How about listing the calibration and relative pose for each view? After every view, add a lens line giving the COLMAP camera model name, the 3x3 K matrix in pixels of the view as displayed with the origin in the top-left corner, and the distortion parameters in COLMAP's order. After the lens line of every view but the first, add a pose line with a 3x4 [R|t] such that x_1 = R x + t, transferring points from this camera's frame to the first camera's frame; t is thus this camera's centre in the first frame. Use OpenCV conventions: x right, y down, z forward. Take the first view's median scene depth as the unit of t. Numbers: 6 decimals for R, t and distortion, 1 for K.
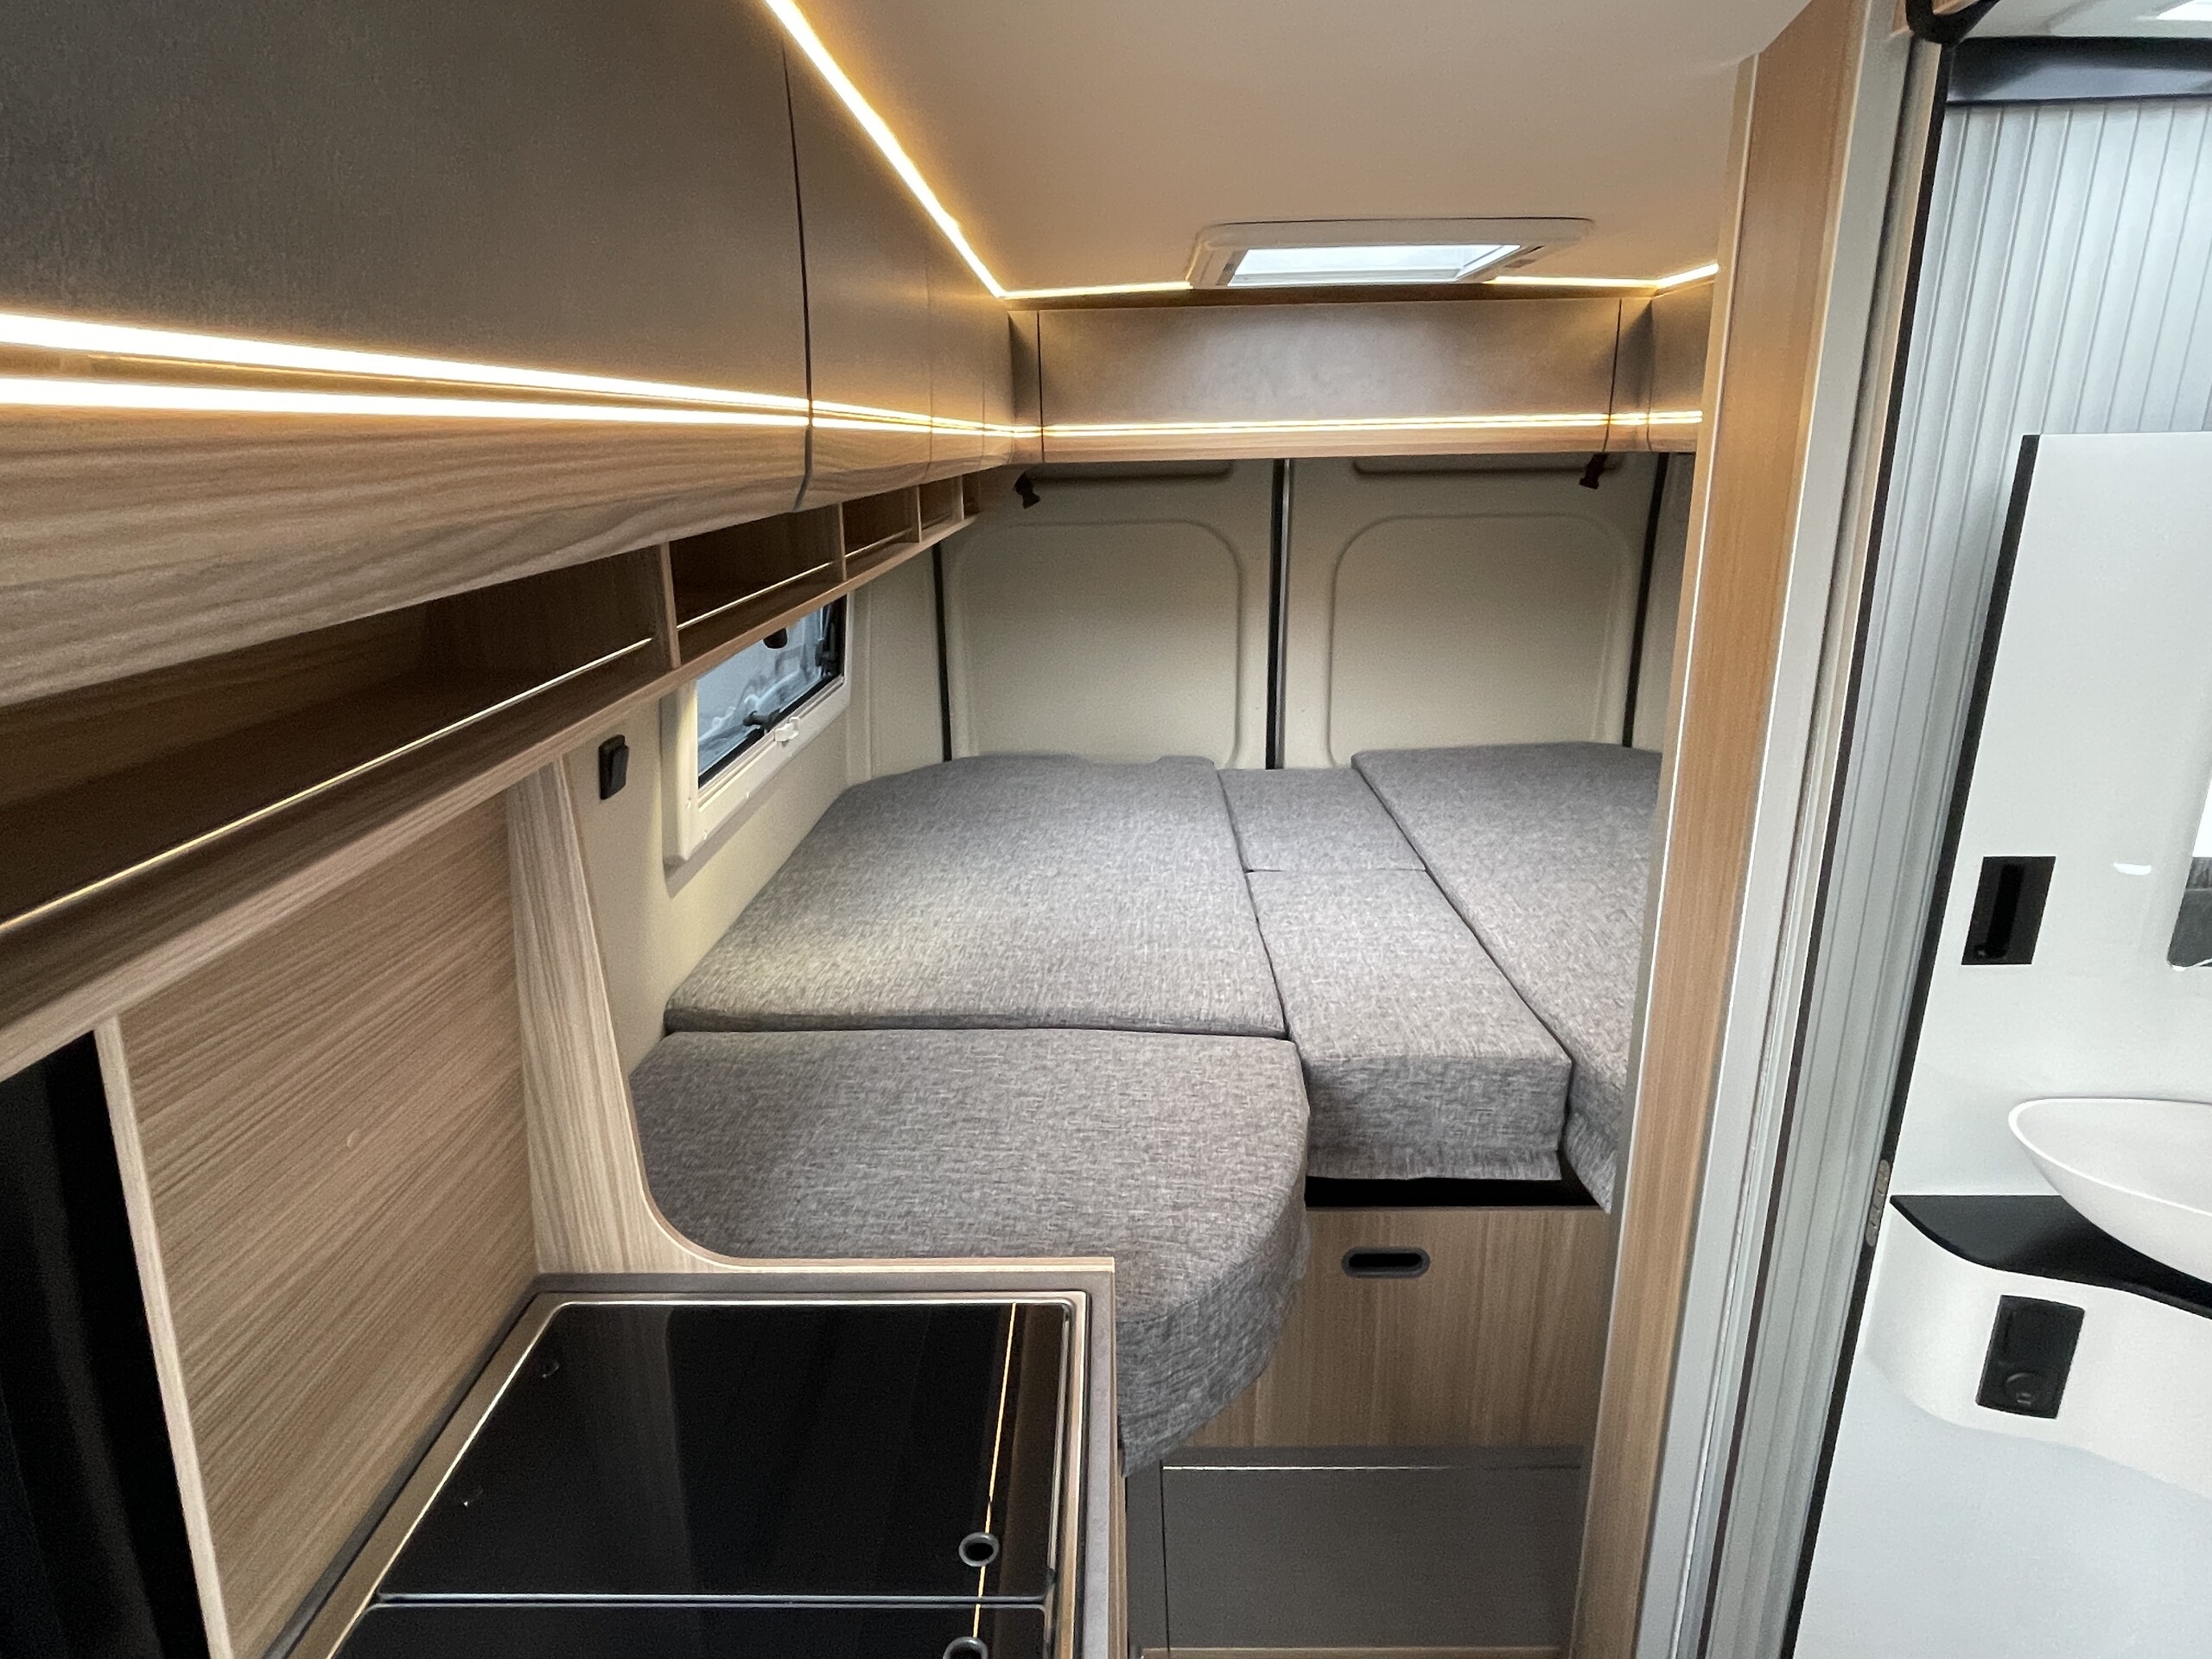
lens RADIAL K [[1241.1, 0, 1095.0], [0, 1241.1, 844.2], [0, 0, 1]] dist [-0.001099, -0.002694]
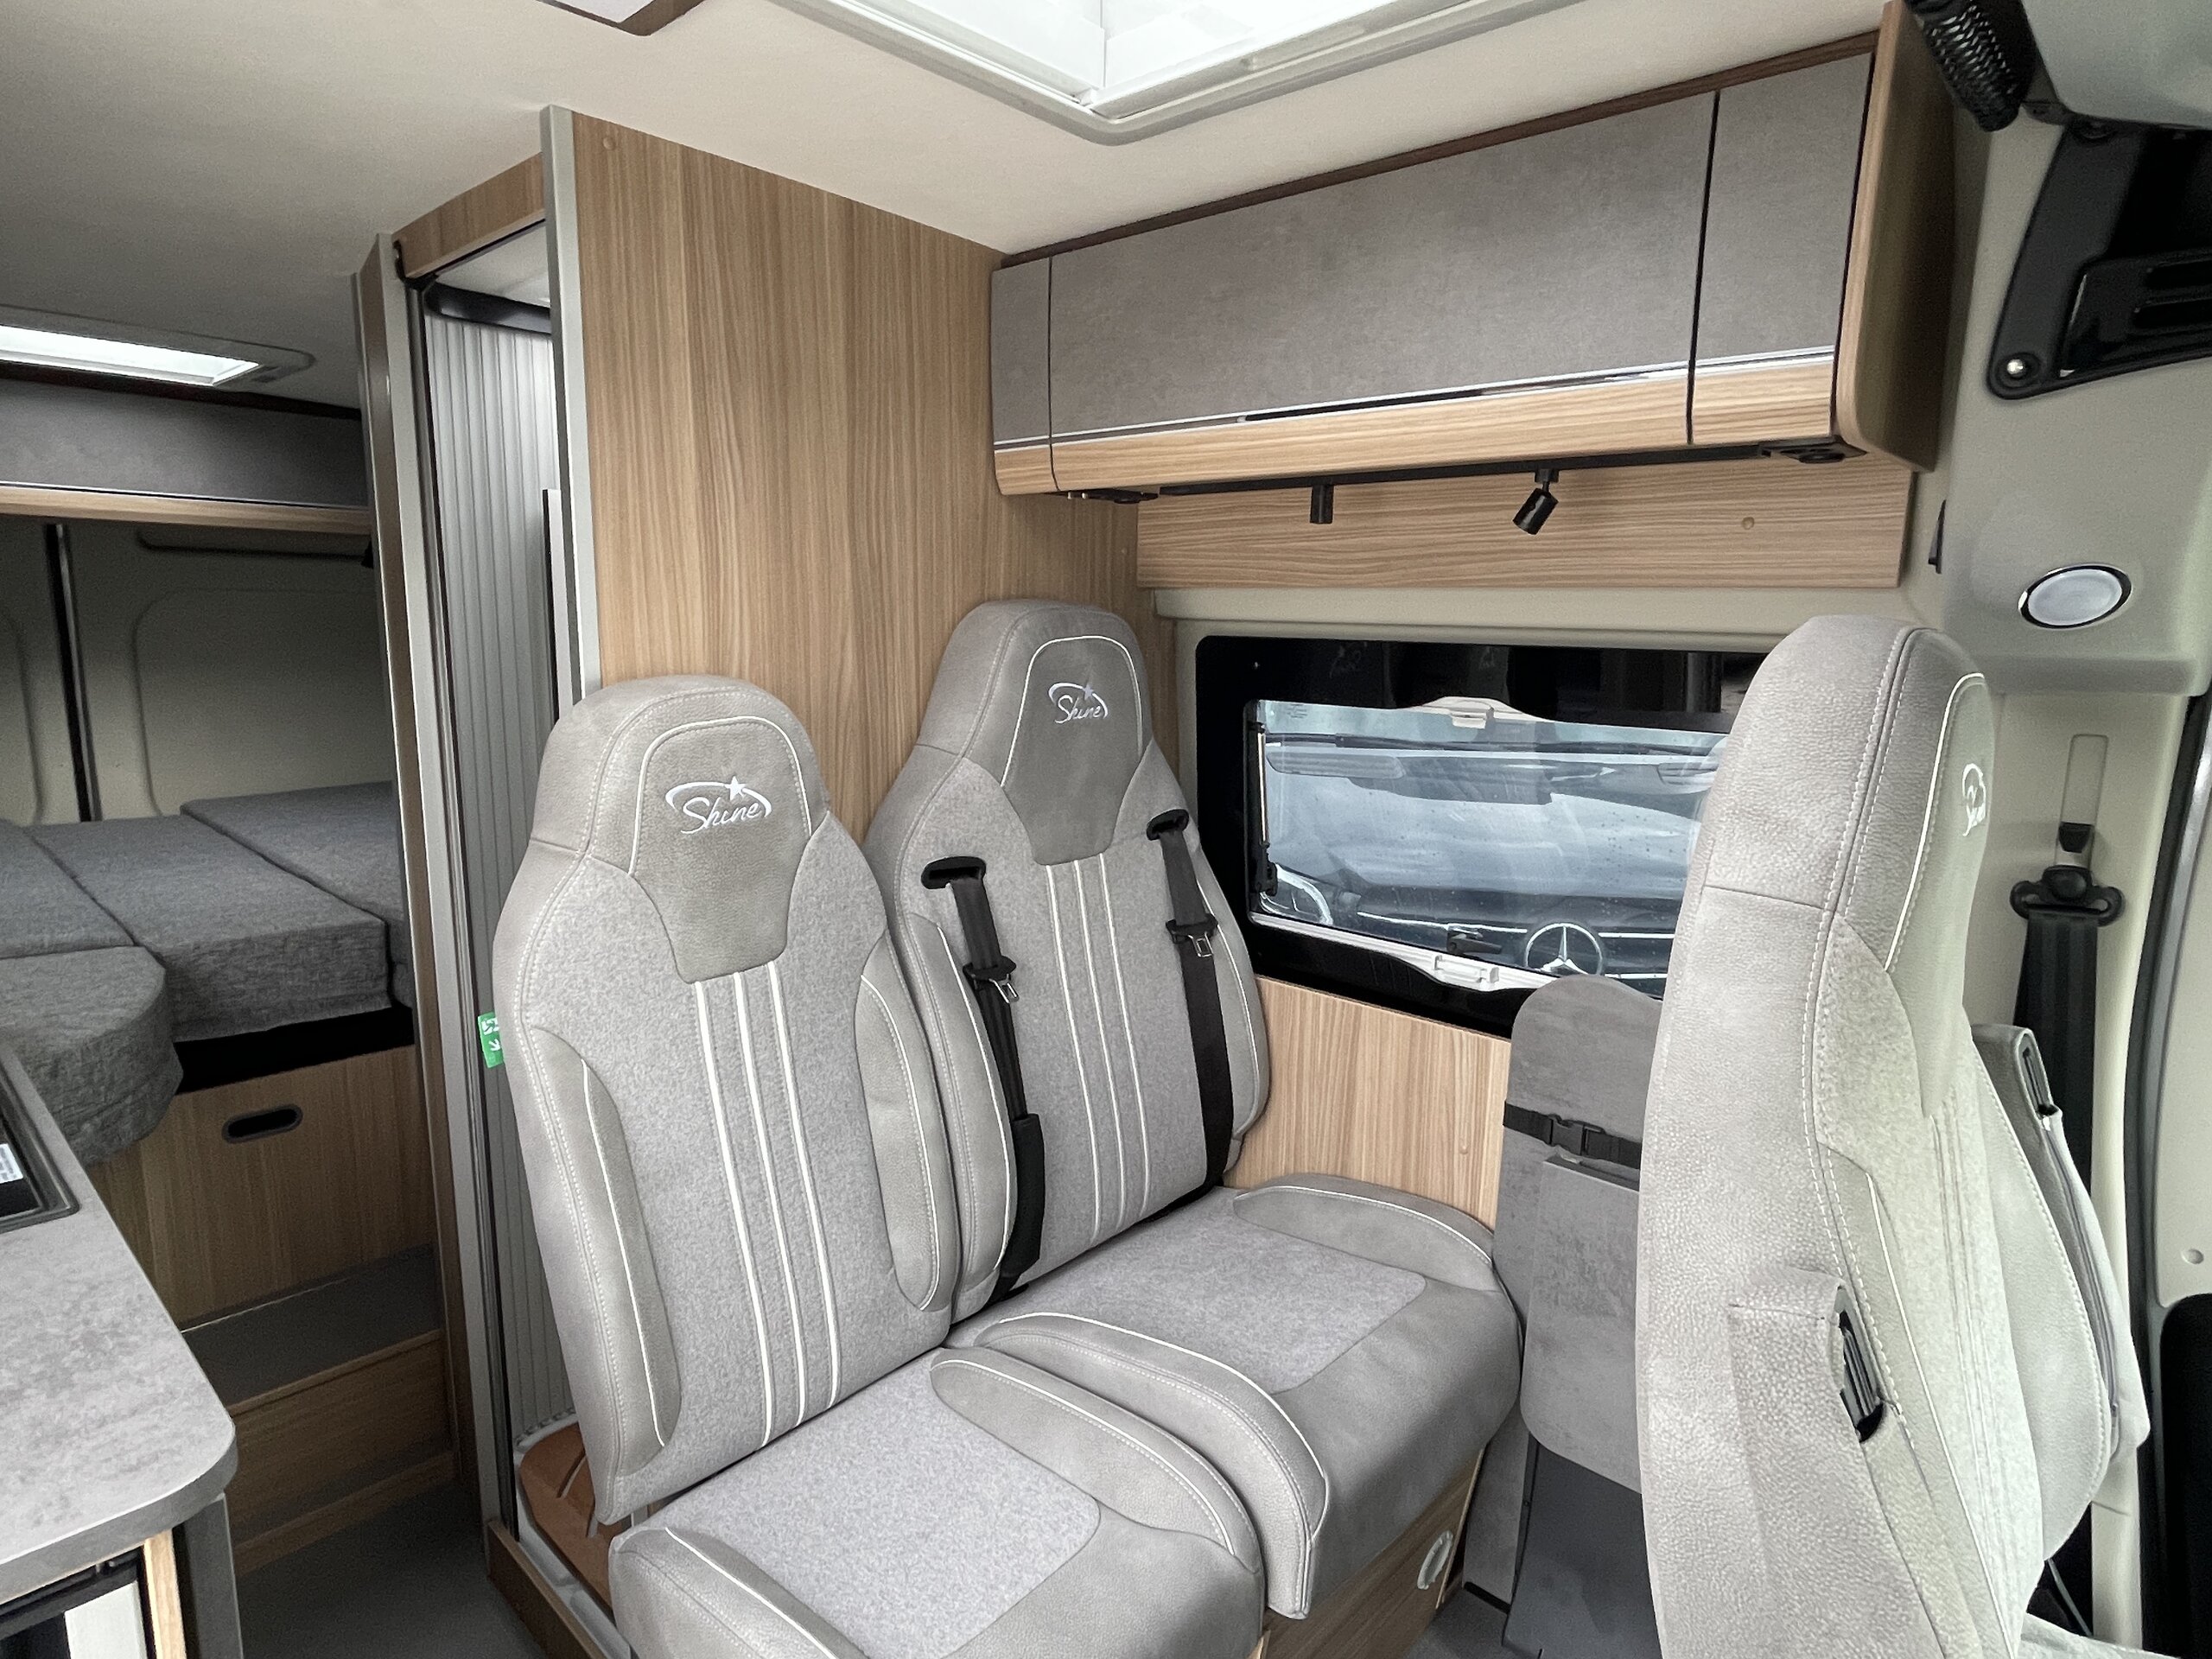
lens RADIAL K [[1241.1, 0, 1097.1], [0, 1241.1, 843.0], [0, 0, 1]] dist [-0.001099, -0.002694]
pose [[0.667718, -0.099827, 0.737690, -0.098741], [0.191853, 0.980569, -0.040961, 0.267053], [-0.719267, 0.168878, 0.673896, -0.496998]]
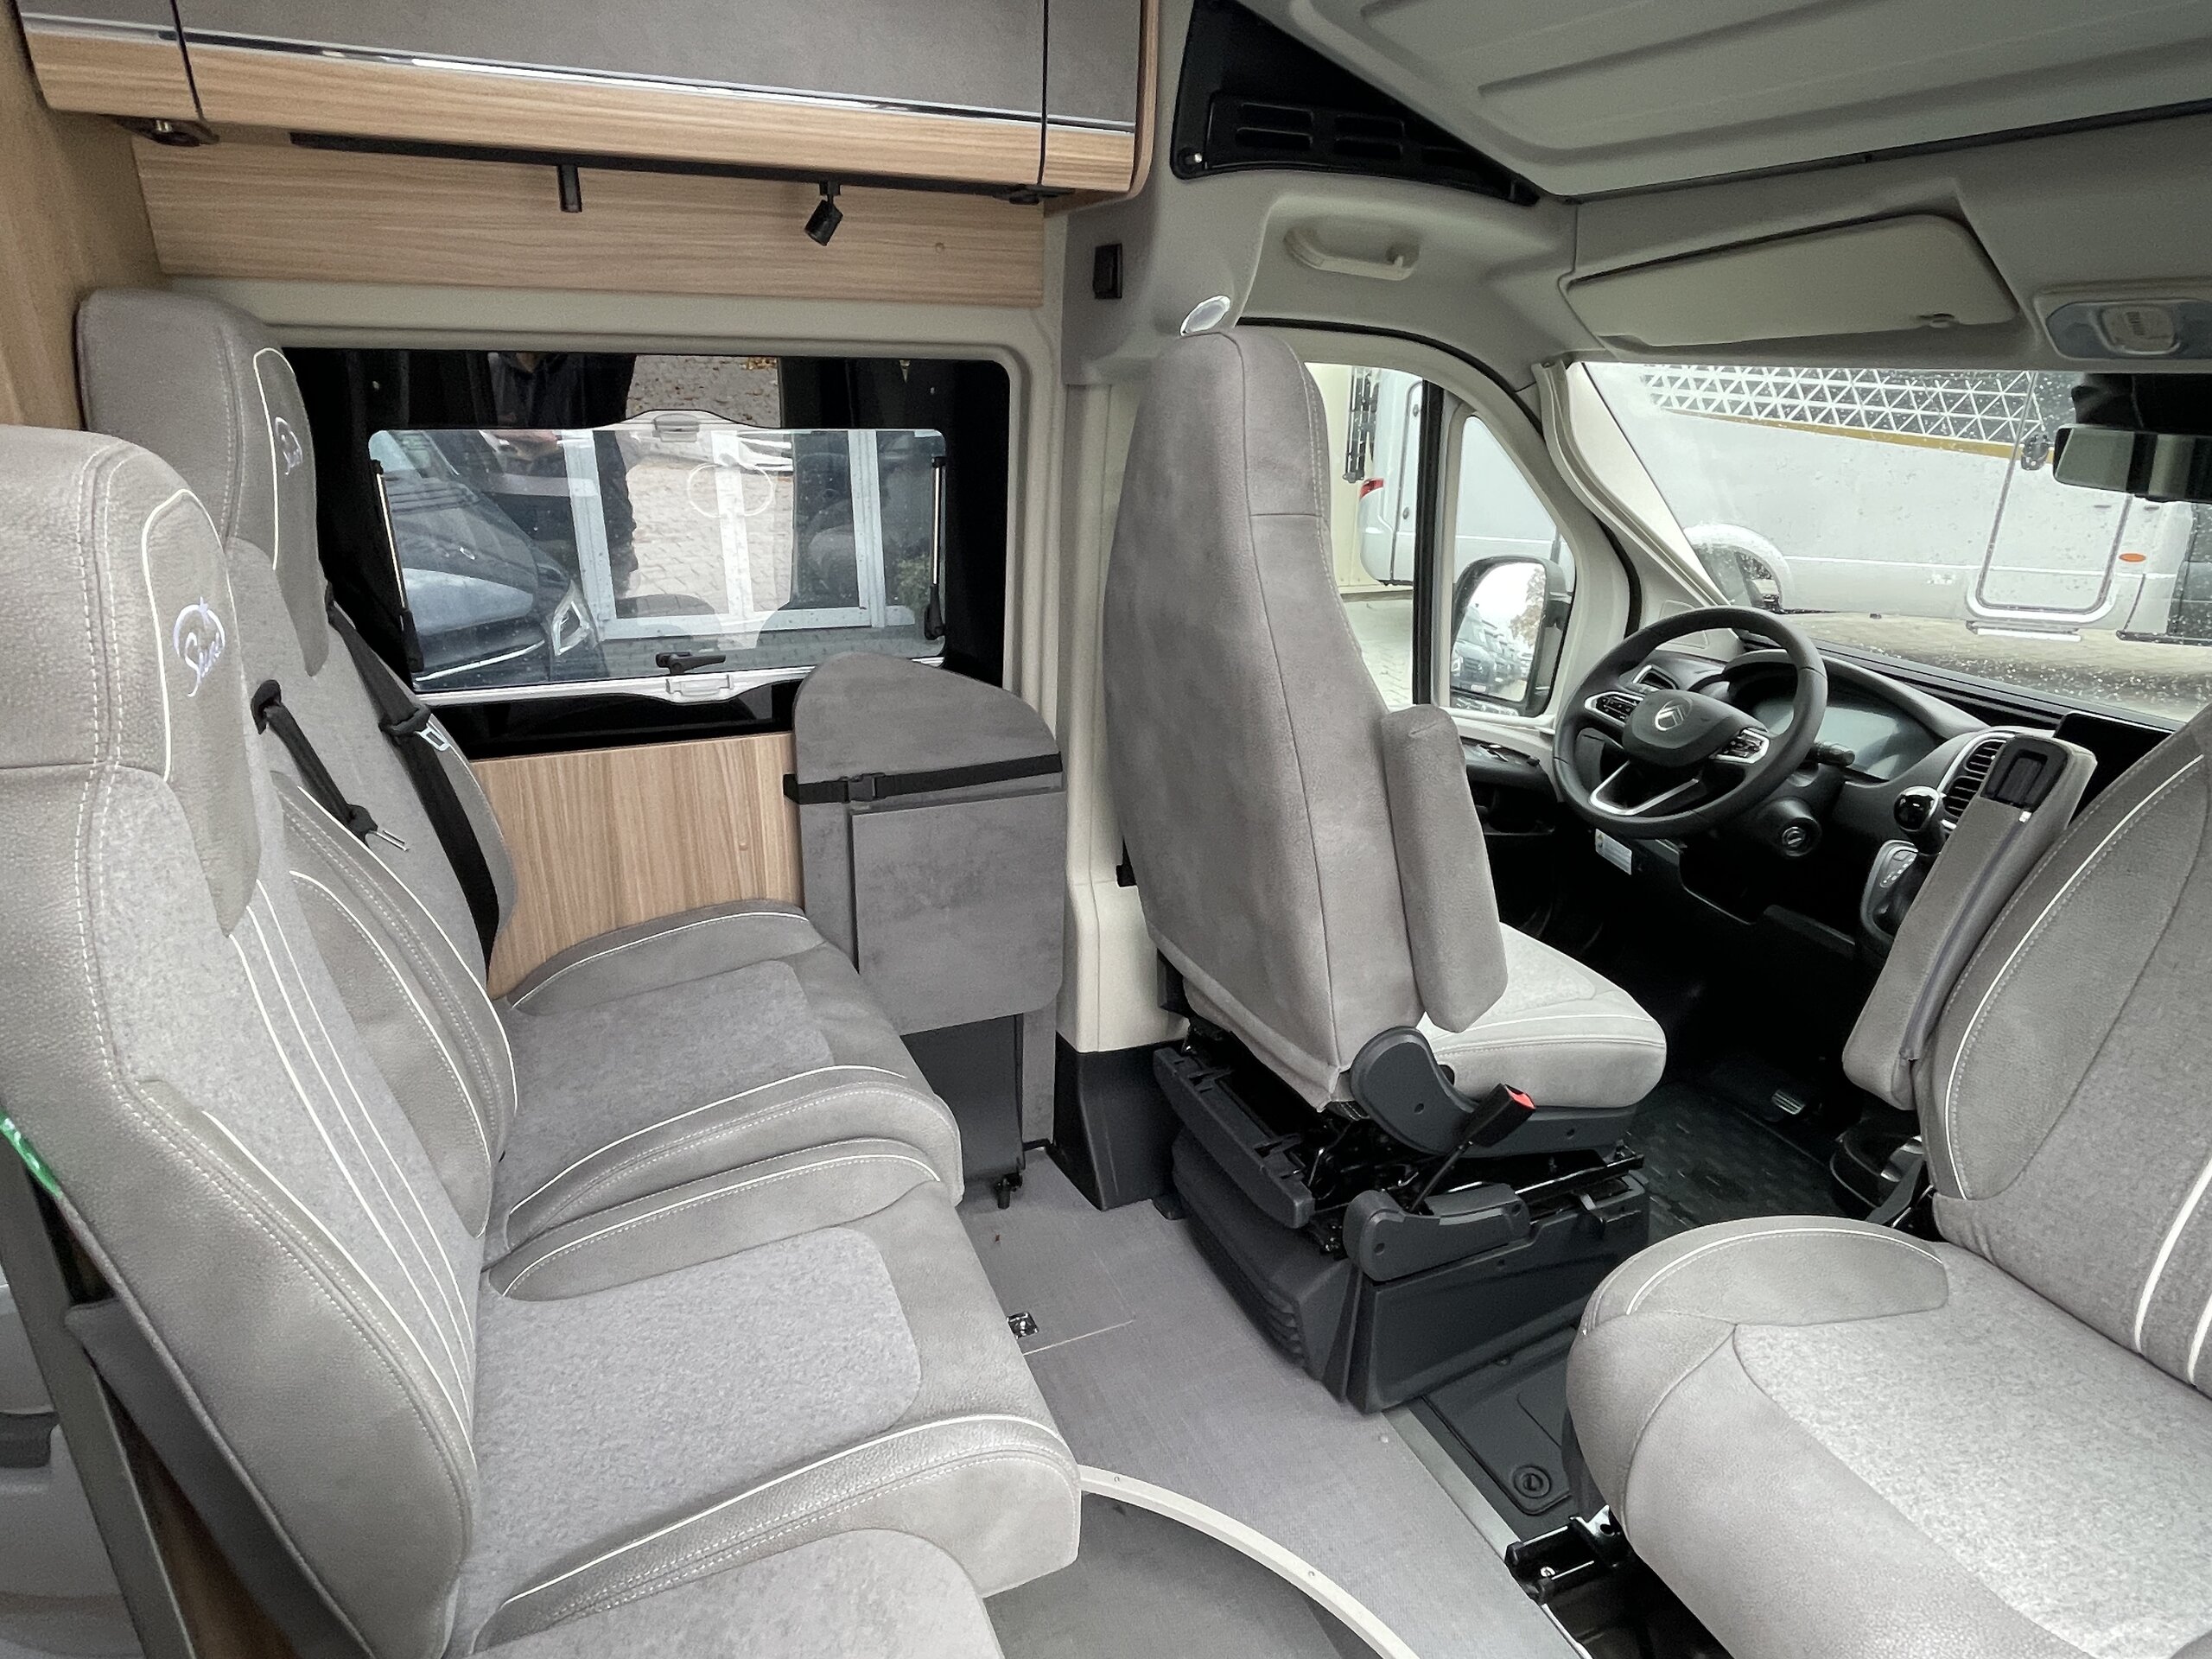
lens RADIAL K [[1241.1, 0, 1093.8], [0, 1241.1, 827.4], [0, 0, 1]] dist [-0.001099, -0.002694]
pose [[-0.415258, -0.307001, 0.856336, -0.231093], [0.265800, 0.859311, 0.436960, 0.127416], [-0.870006, 0.409065, -0.275235, -0.001665]]
